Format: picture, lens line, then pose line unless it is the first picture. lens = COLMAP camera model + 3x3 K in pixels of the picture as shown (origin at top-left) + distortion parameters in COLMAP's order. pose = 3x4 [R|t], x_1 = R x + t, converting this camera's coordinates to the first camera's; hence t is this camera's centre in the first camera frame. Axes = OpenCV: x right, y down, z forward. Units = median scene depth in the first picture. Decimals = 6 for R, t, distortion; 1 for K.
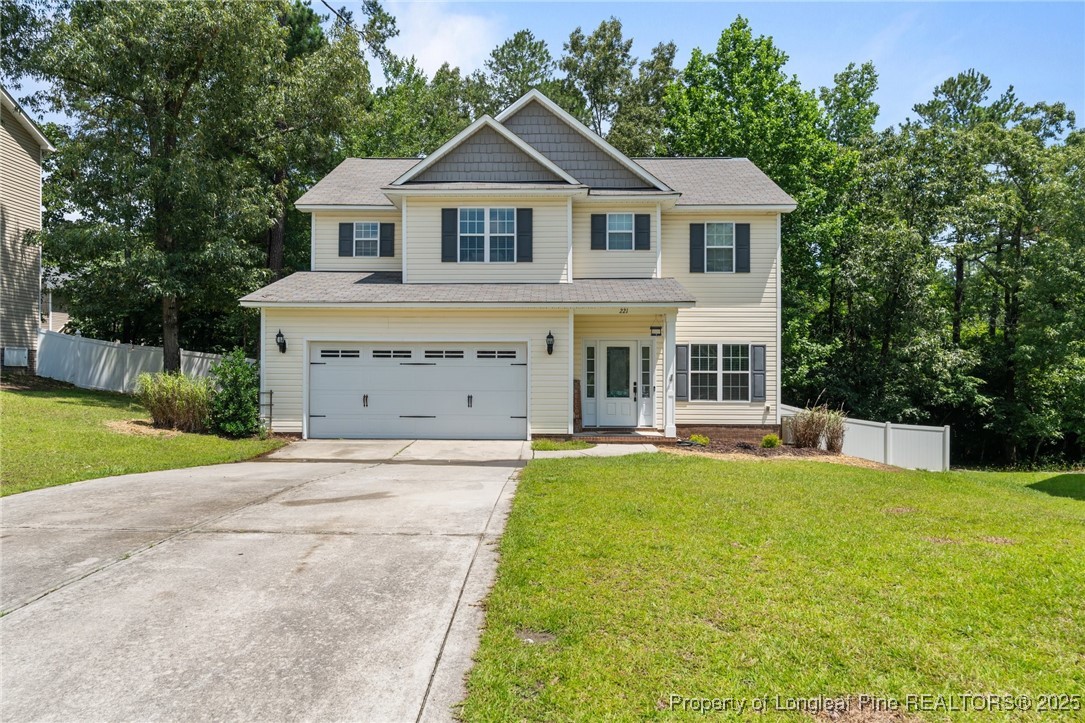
lens RADIAL K [[684.3, 0, 545.9], [0, 684.3, 366.1], [0, 0, 1]] dist [-0.000985, 0.000291]
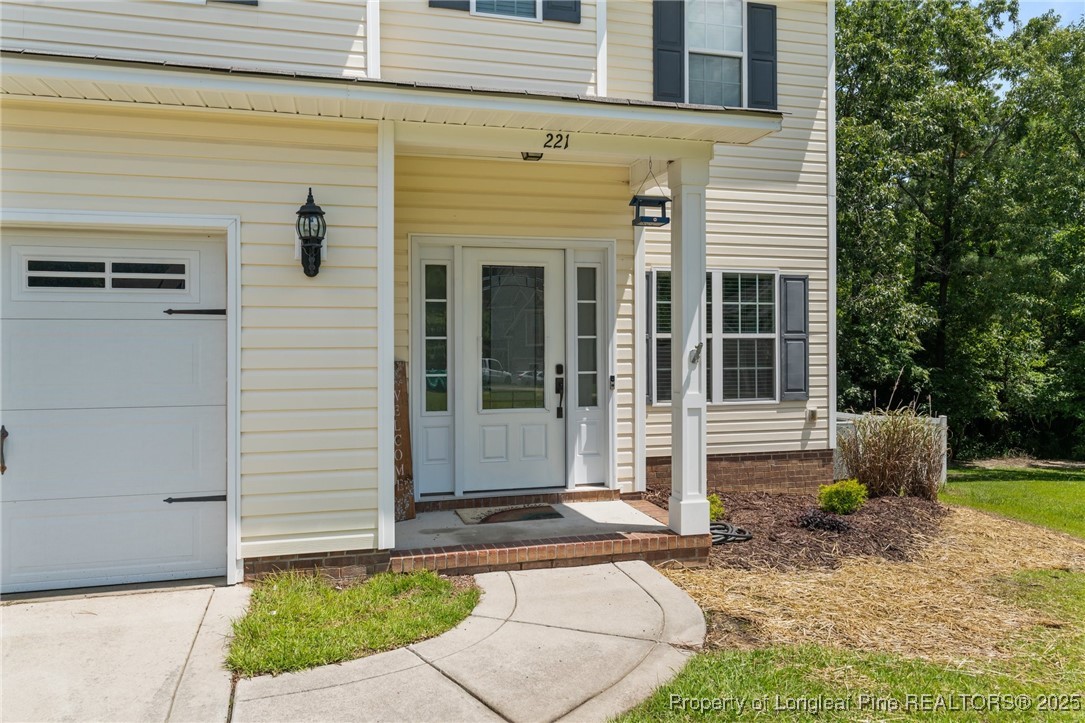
lens RADIAL K [[786.9, 0, 546.3], [0, 786.9, 336.2], [0, 0, 1]] dist [0.003442, 0.003415]
pose [[0.960363, -0.004609, 0.278715, 0.007478], [0.002575, 0.999967, 0.007661, 0.004935], [-0.278742, -0.006639, 0.960343, 0.572653]]
